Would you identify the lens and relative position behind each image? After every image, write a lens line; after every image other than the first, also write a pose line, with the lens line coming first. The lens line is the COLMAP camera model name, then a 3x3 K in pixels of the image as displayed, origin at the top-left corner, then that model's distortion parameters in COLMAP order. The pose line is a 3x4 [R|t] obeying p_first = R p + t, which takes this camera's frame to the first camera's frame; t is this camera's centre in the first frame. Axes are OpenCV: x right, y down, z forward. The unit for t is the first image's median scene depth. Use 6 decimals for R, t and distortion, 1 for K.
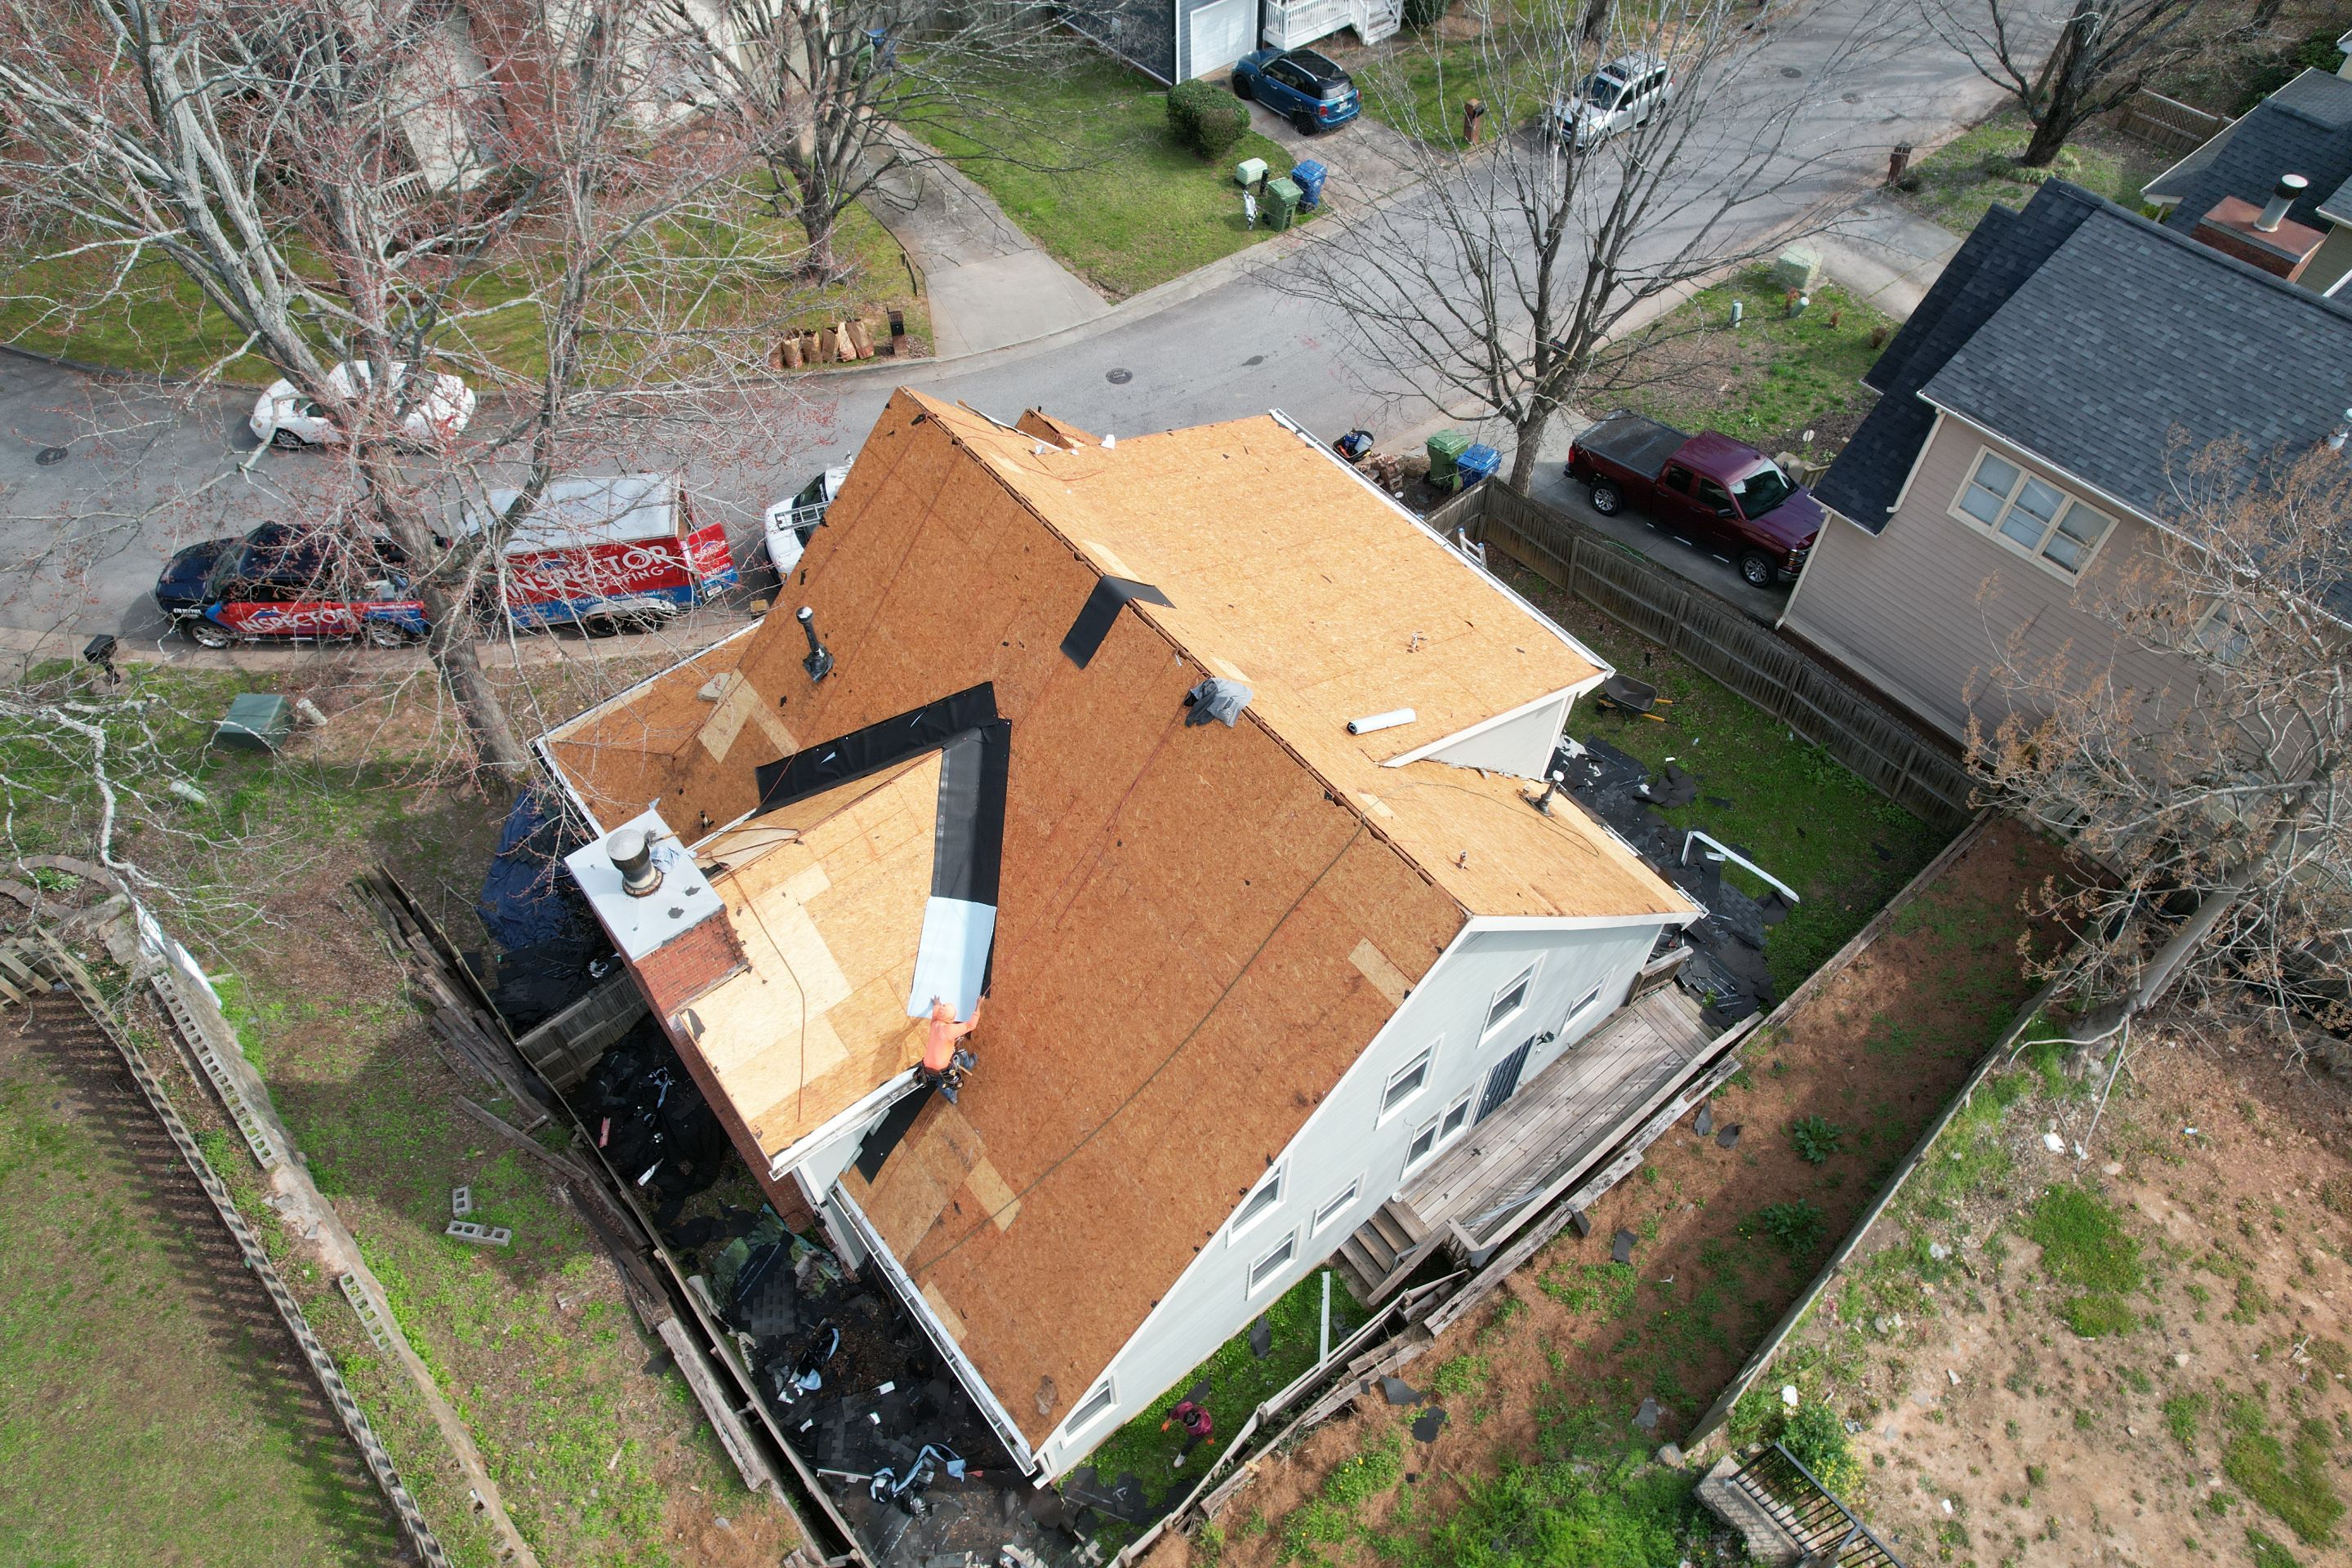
lens RADIAL K [[1493.1, 0, 1173.3], [0, 1493.1, 784.8], [0, 0, 1]] dist [-0.070997, 0.066204]
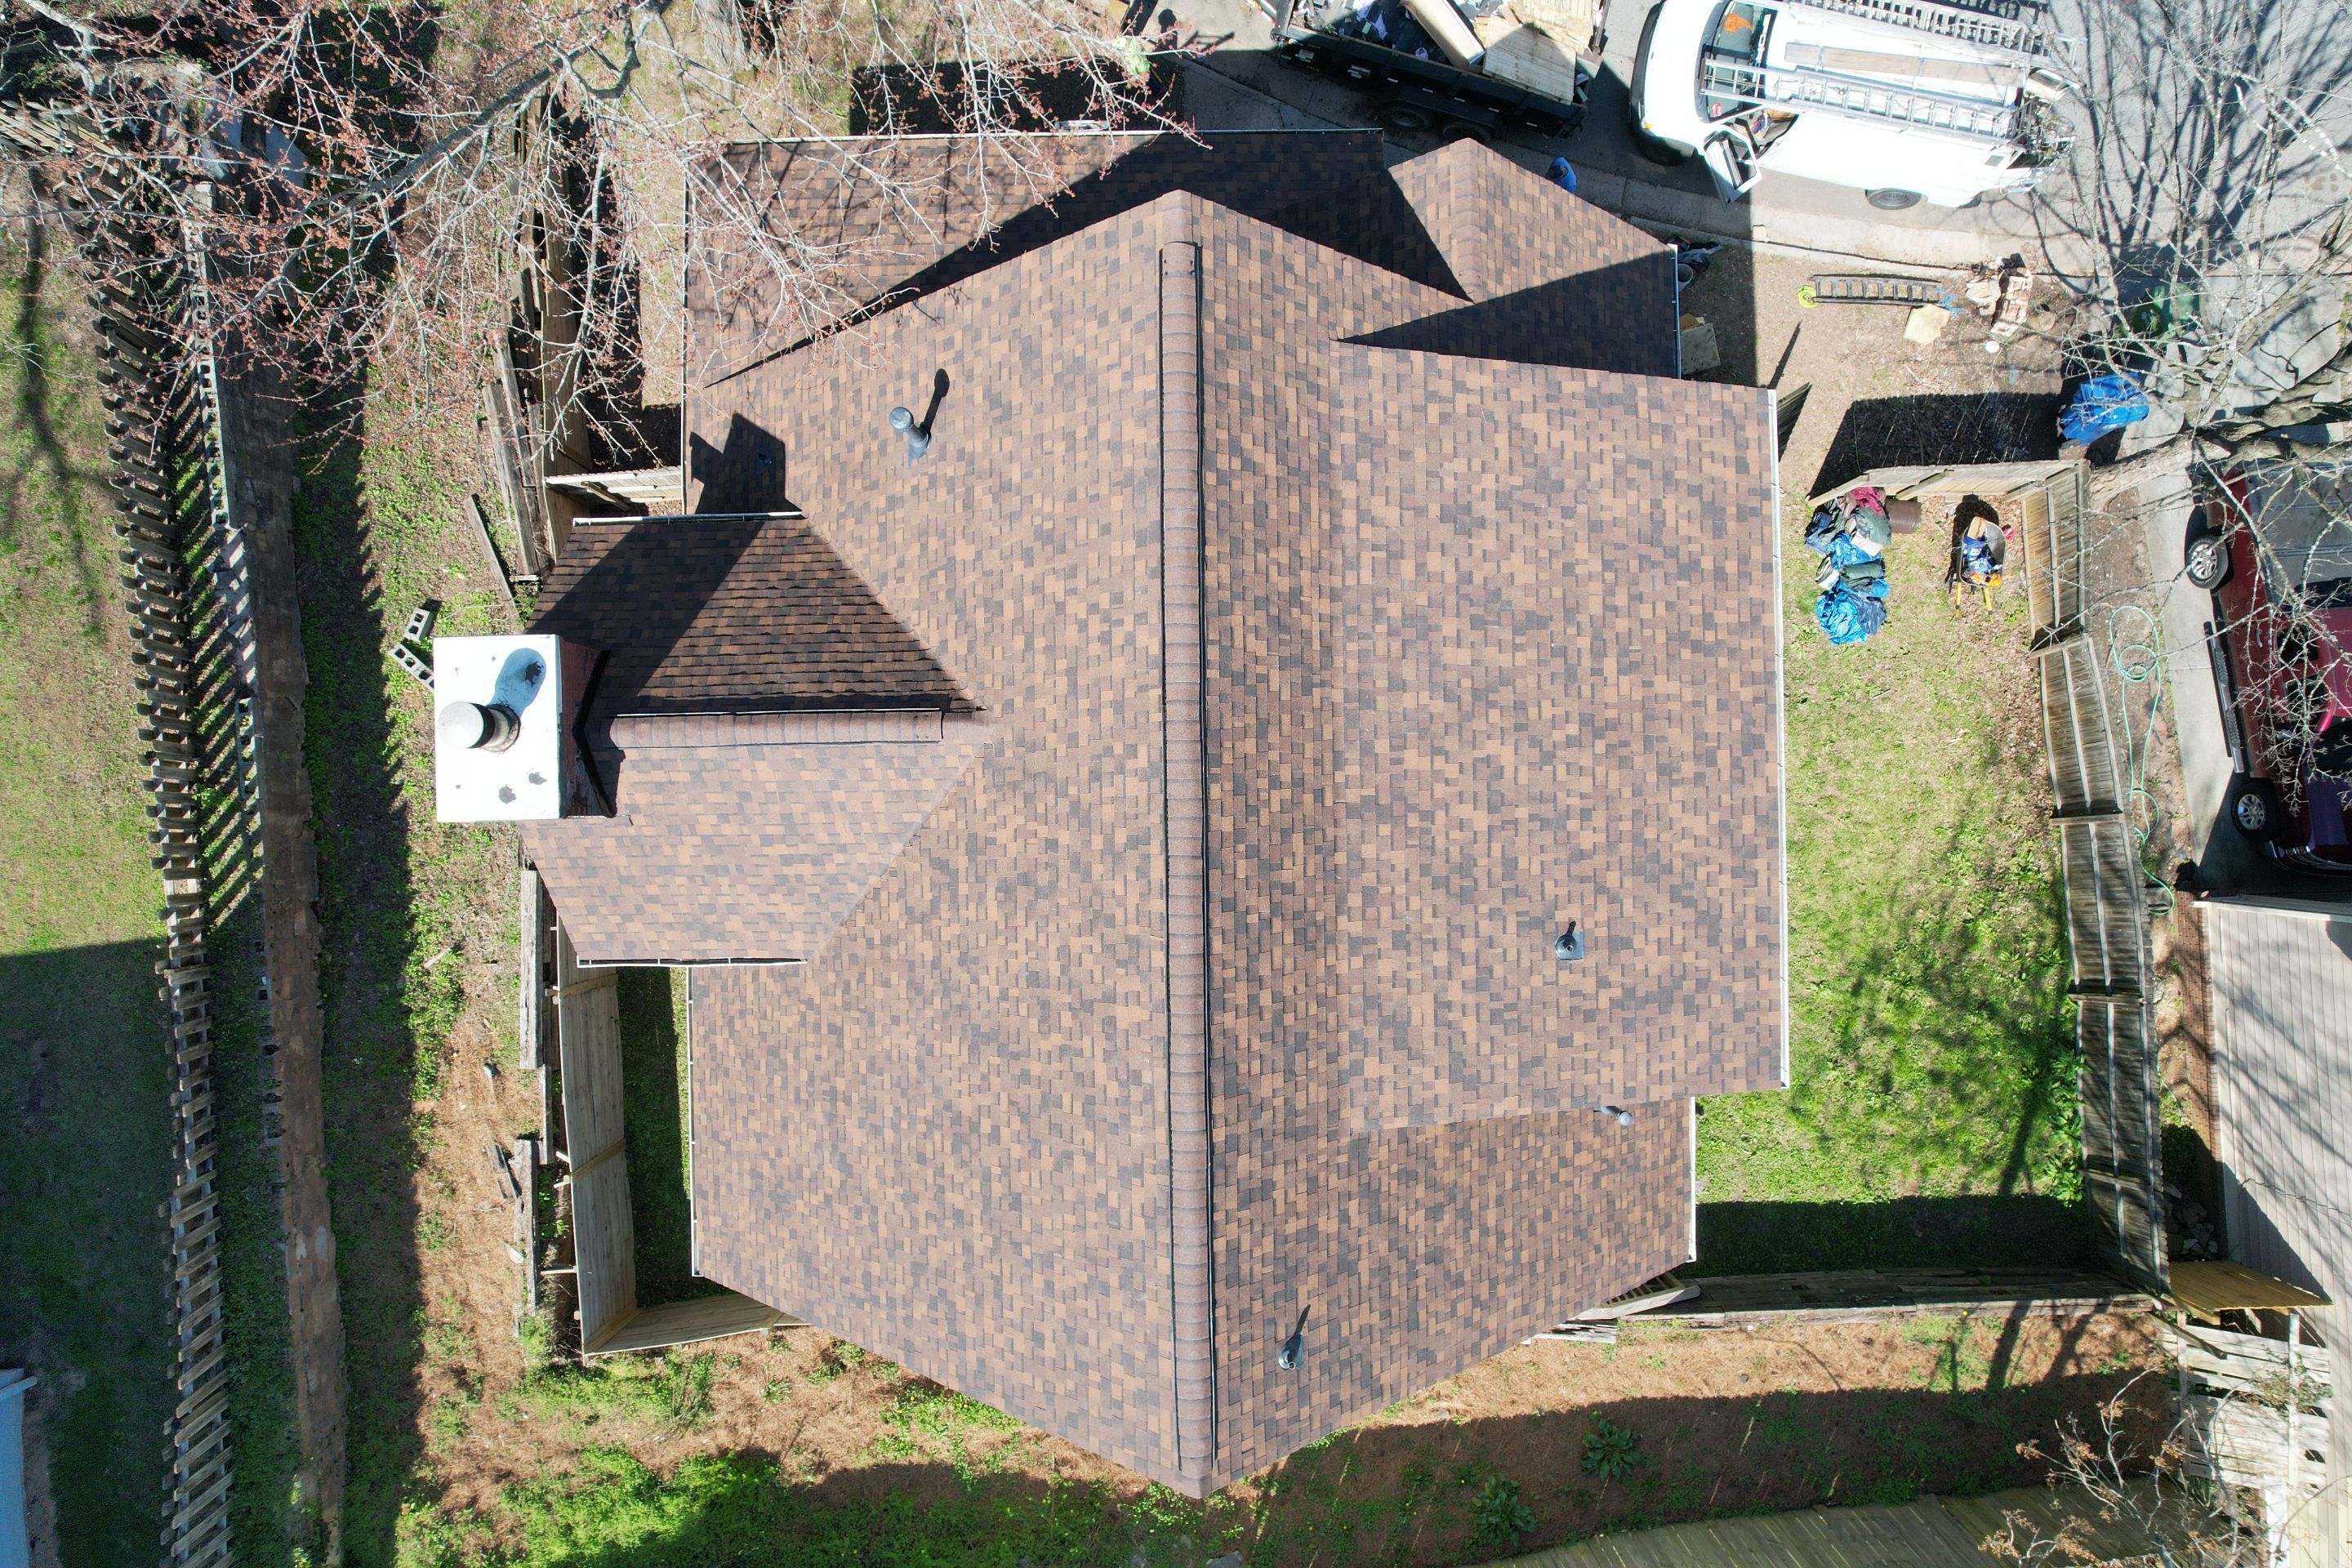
lens RADIAL K [[1493.1, 0, 1172.2], [0, 1493.1, 780.5], [0, 0, 1]] dist [-0.070997, 0.066204]
pose [[0.791672, 0.610924, -0.005214, -0.034243], [-0.489814, 0.639785, 0.592247, -0.474709], [0.365154, -0.466312, 0.805739, 0.384698]]
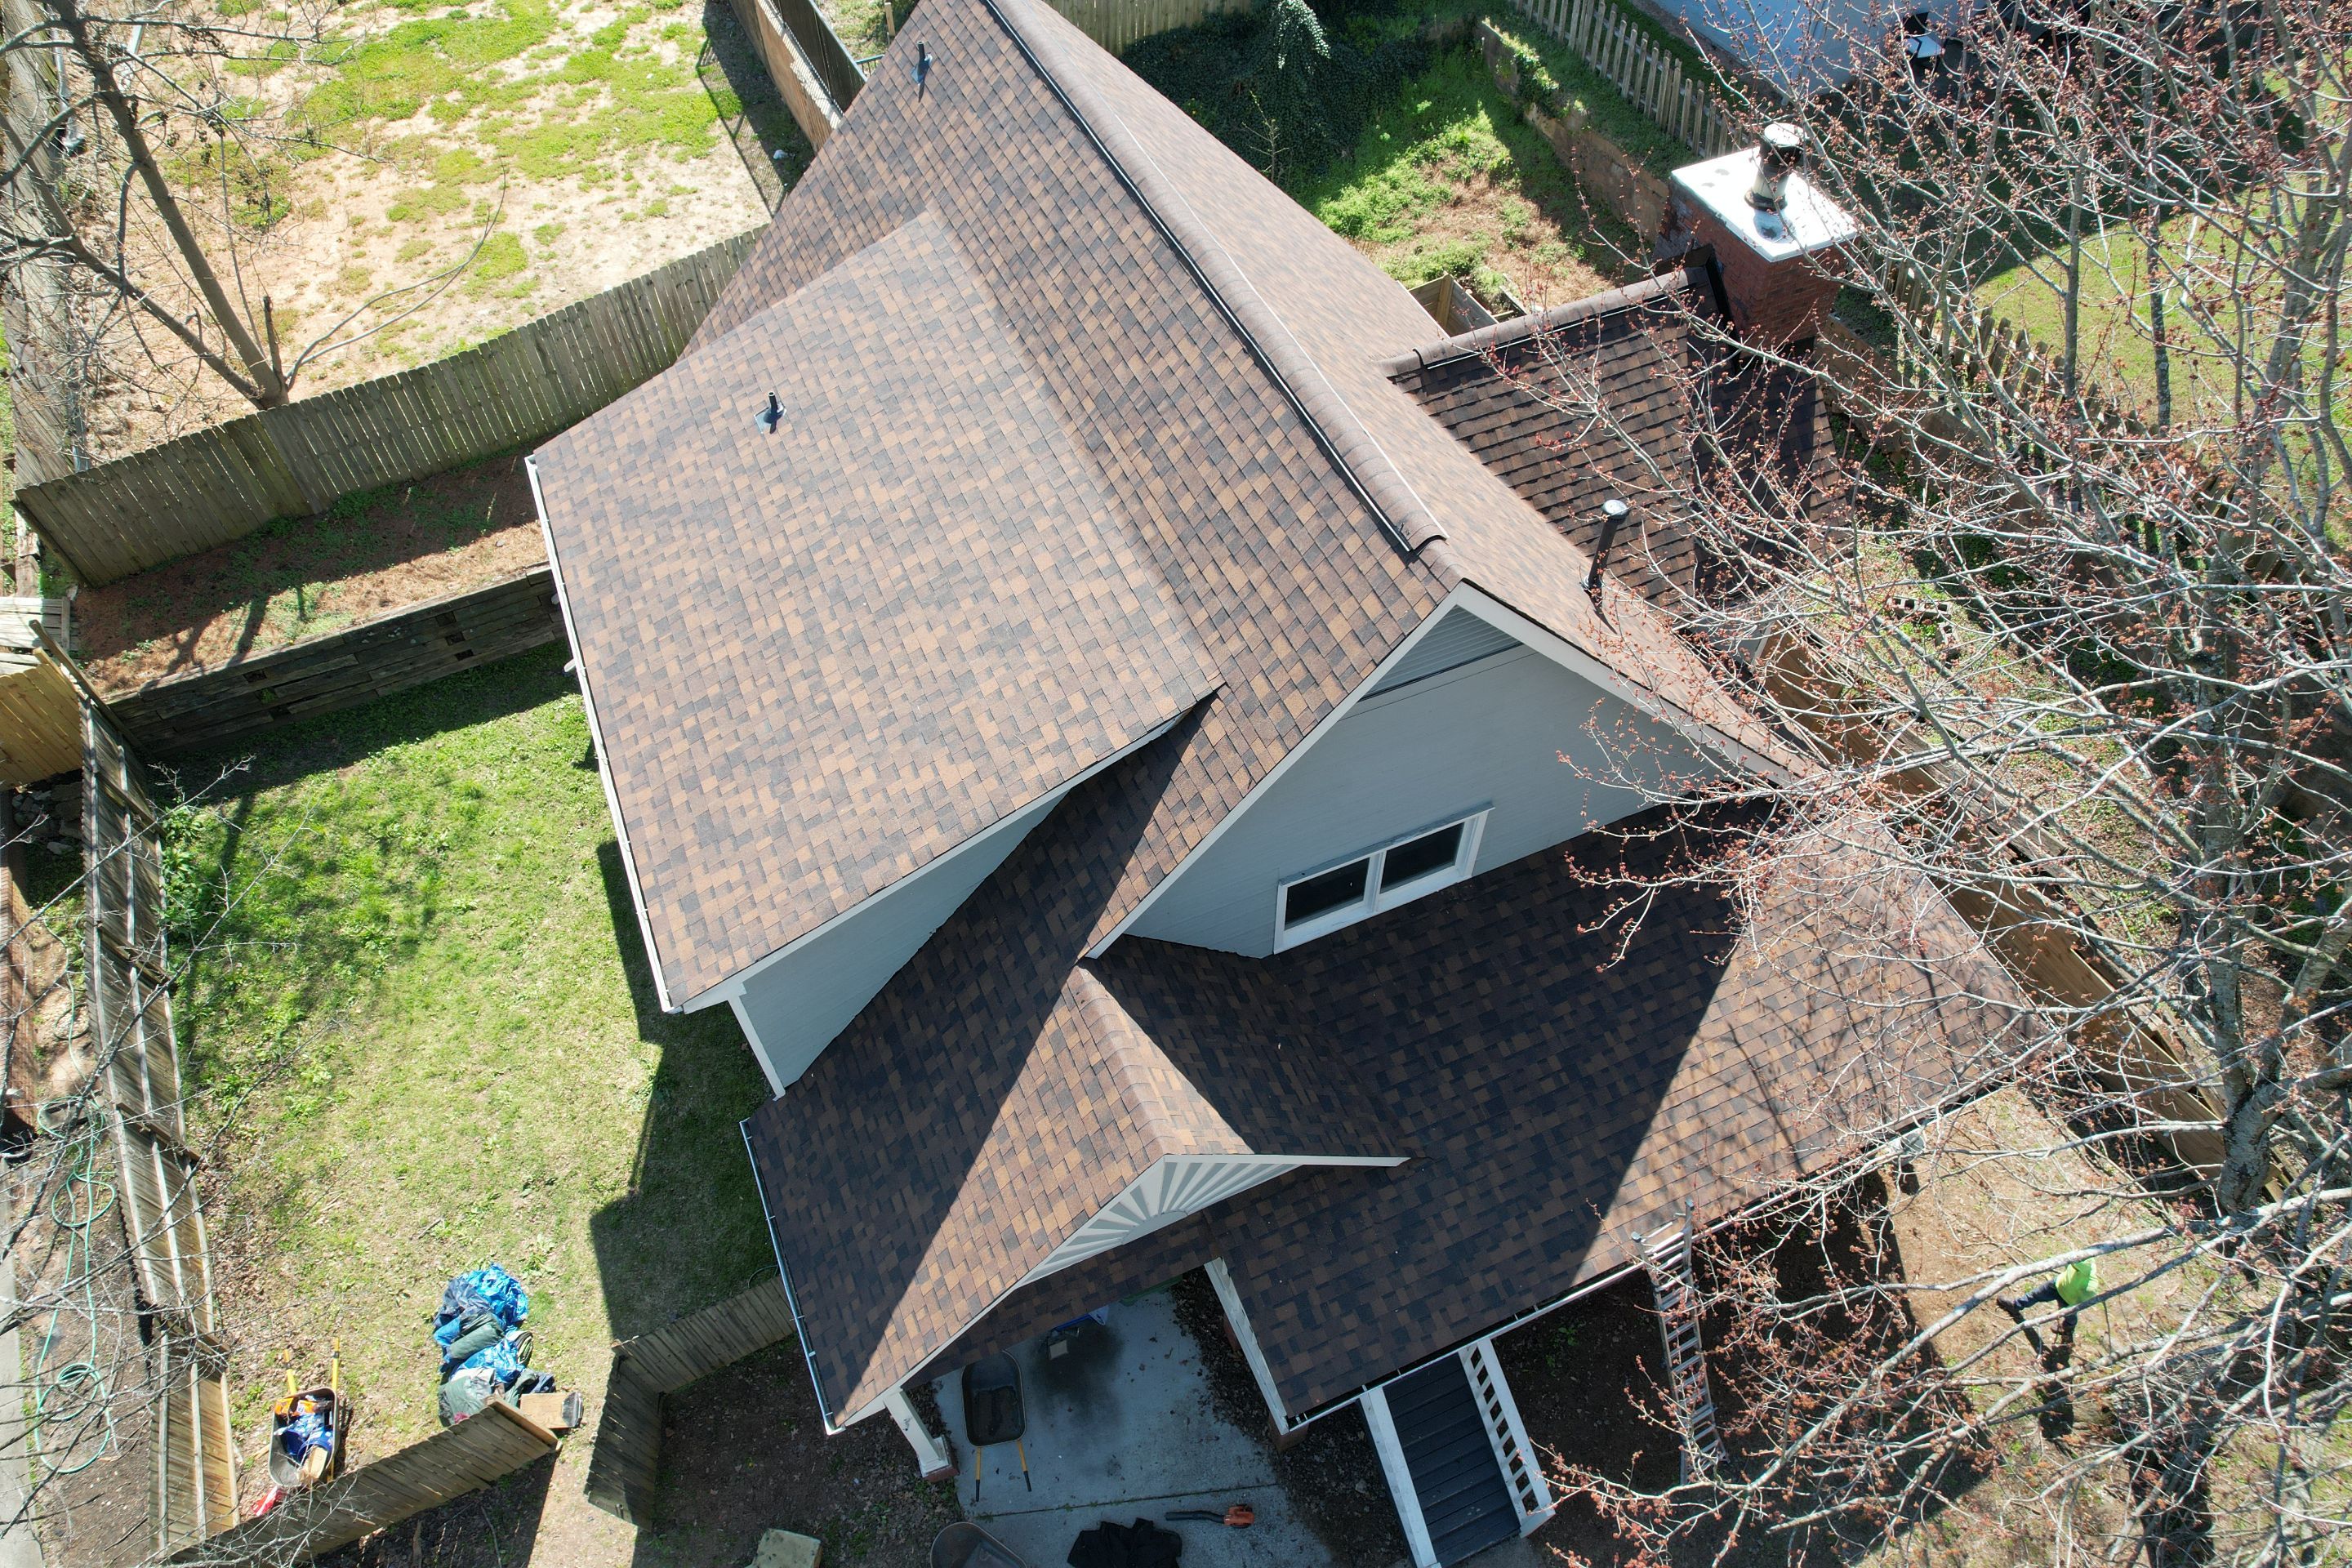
lens RADIAL K [[1493.1, 0, 1181.6], [0, 1493.1, 777.0], [0, 0, 1]] dist [-0.070997, 0.066204]
pose [[-0.966645, -0.194978, 0.166076, -0.187294], [0.214676, -0.263164, 0.940563, -0.779746], [-0.139684, 0.944843, 0.296243, 0.913988]]
